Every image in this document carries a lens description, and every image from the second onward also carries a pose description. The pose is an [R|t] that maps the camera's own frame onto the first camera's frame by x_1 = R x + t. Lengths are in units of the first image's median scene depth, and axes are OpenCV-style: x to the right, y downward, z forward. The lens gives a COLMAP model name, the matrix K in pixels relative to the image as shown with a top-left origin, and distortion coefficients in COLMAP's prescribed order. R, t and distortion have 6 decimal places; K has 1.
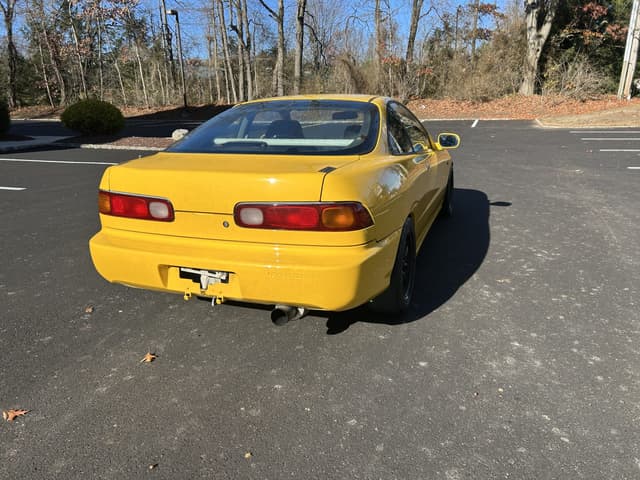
lens RADIAL K [[483.0, 0, 322.4], [0, 483.0, 241.5], [0, 0, 1]] dist [0.048294, -0.051951]
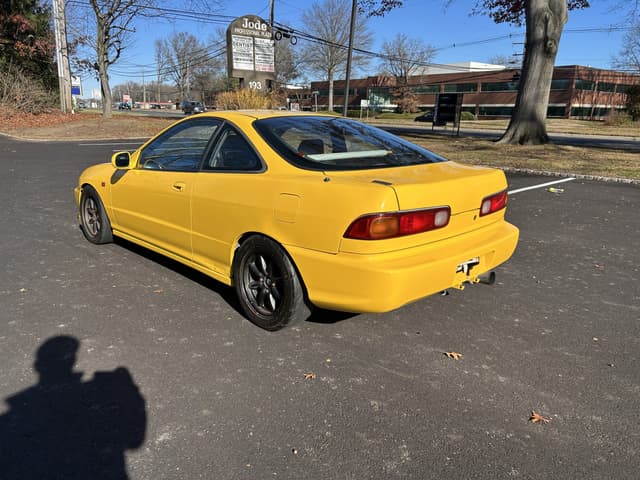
lens RADIAL K [[483.0, 0, 322.9], [0, 483.0, 241.8], [0, 0, 1]] dist [0.048294, -0.051951]
pose [[0.426978, -0.203794, 0.880998, -0.132906], [0.224474, 0.967665, 0.115050, -0.018558], [-0.875957, 0.148637, 0.458918, 0.069592]]
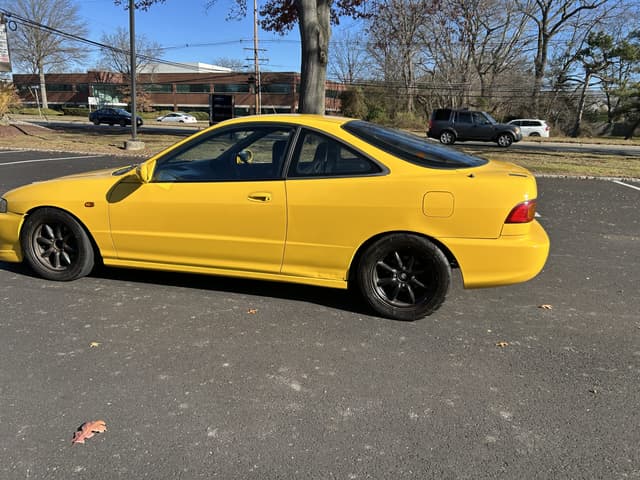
lens RADIAL K [[483.0, 0, 323.3], [0, 483.0, 240.8], [0, 0, 1]] dist [0.048294, -0.051951]
pose [[-0.099611, -0.224708, 0.969321, -0.153938], [0.257773, 0.935082, 0.243260, -0.042169], [-0.961057, 0.274096, -0.035221, 0.154734]]
